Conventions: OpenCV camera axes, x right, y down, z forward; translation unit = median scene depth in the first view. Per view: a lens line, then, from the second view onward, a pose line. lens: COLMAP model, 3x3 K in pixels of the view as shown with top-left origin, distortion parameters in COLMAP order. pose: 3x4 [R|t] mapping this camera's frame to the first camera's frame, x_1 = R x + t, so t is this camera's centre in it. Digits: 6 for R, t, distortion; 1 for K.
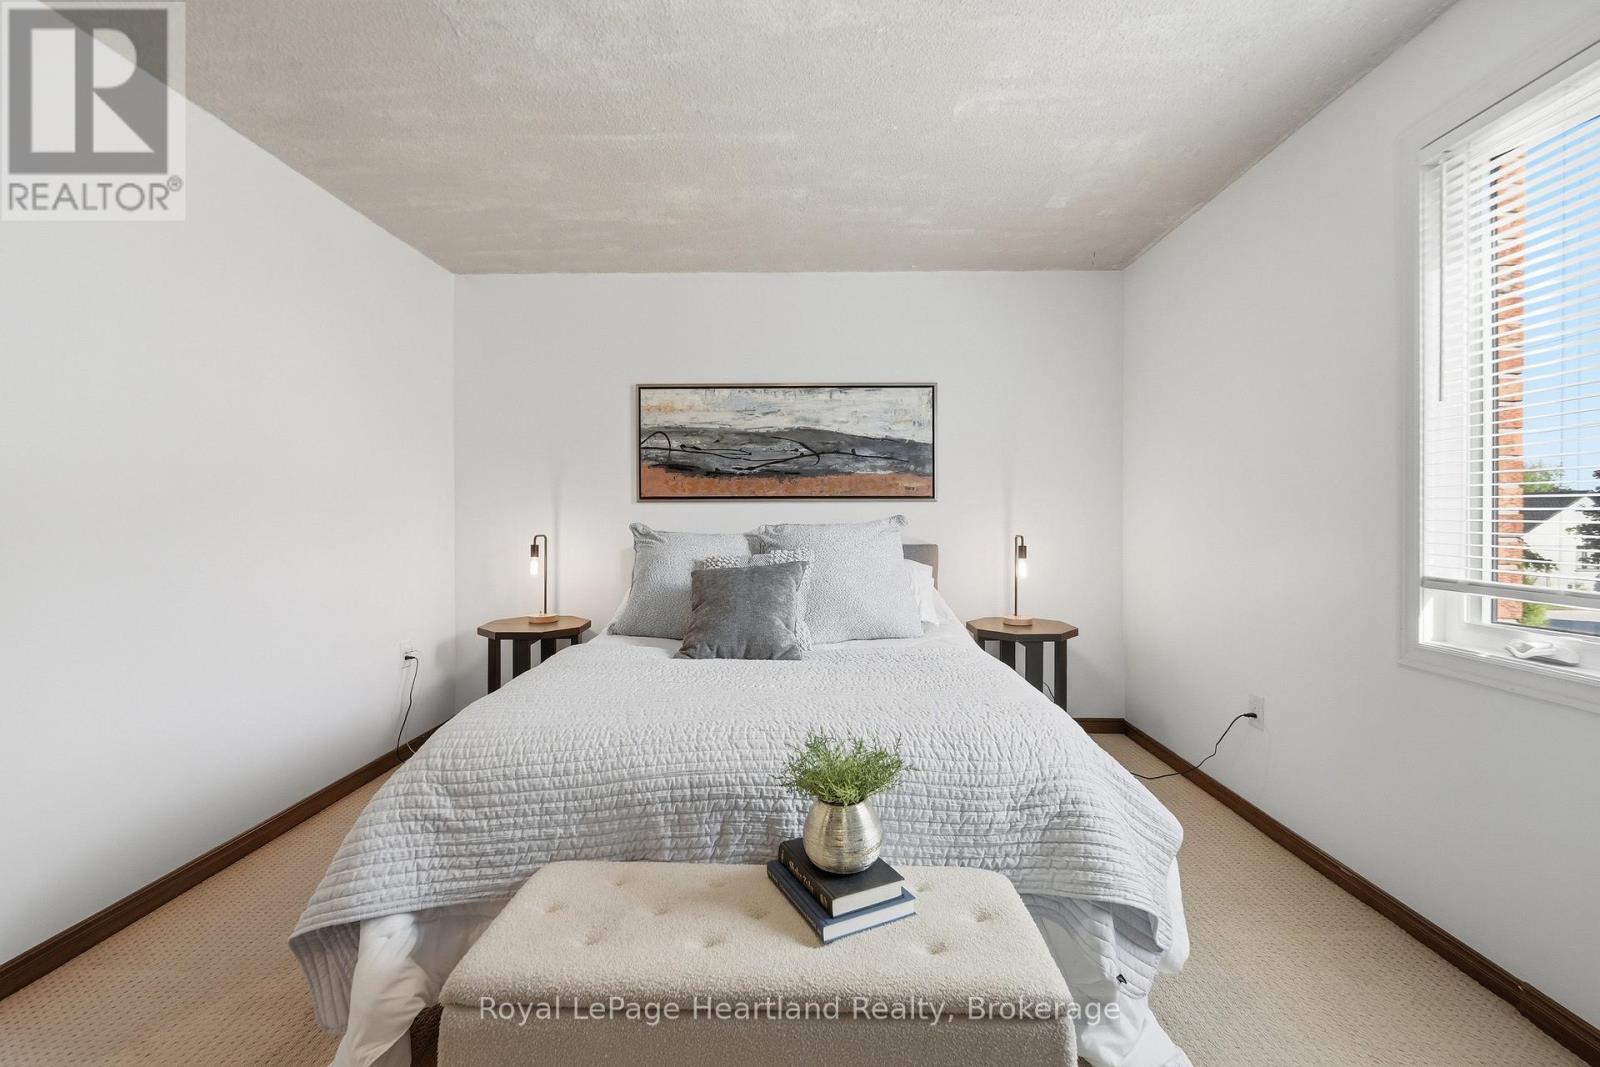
lens RADIAL K [[680.6, 0, 799.6], [0, 680.6, 522.6], [0, 0, 1]] dist [-0.001922, 0.000033]
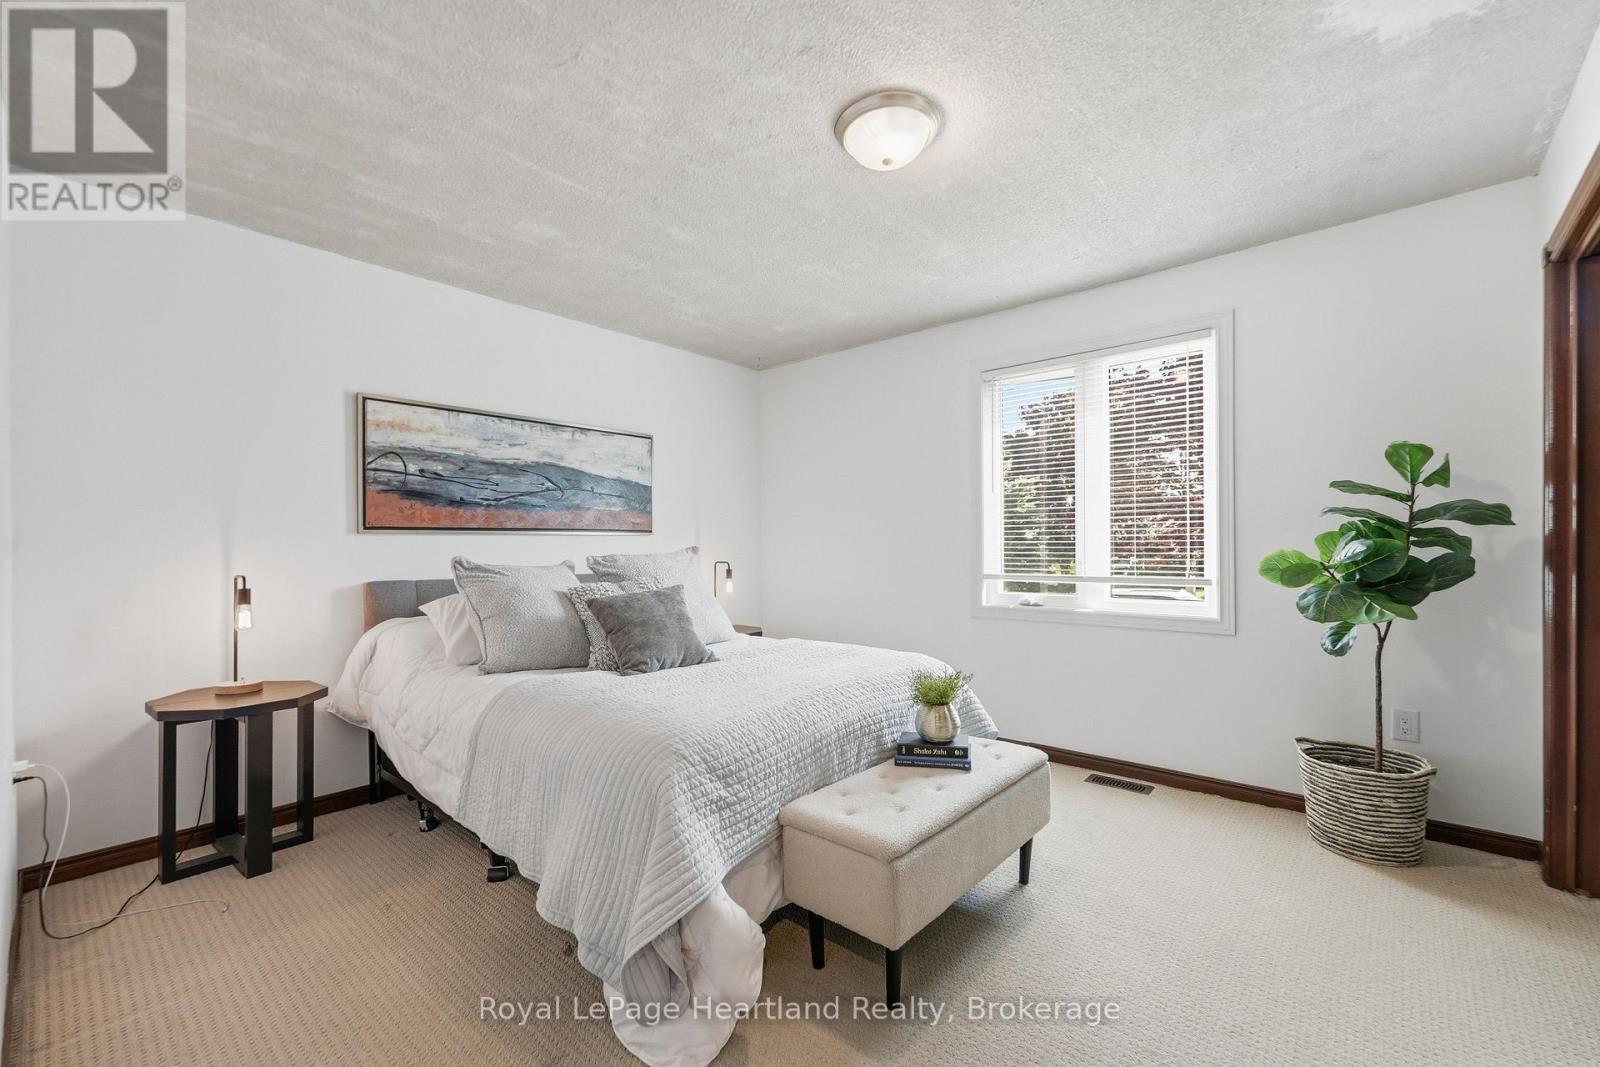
lens RADIAL K [[671.2, 0, 801.5], [0, 671.2, 554.3], [0, 0, 1]] dist [-0.000644, 0.000273]
pose [[0.637845, -0.013442, 0.770047, -0.539484], [0.013801, 0.999887, 0.006023, -0.001012], [-0.770041, 0.006786, 0.637959, 0.052051]]
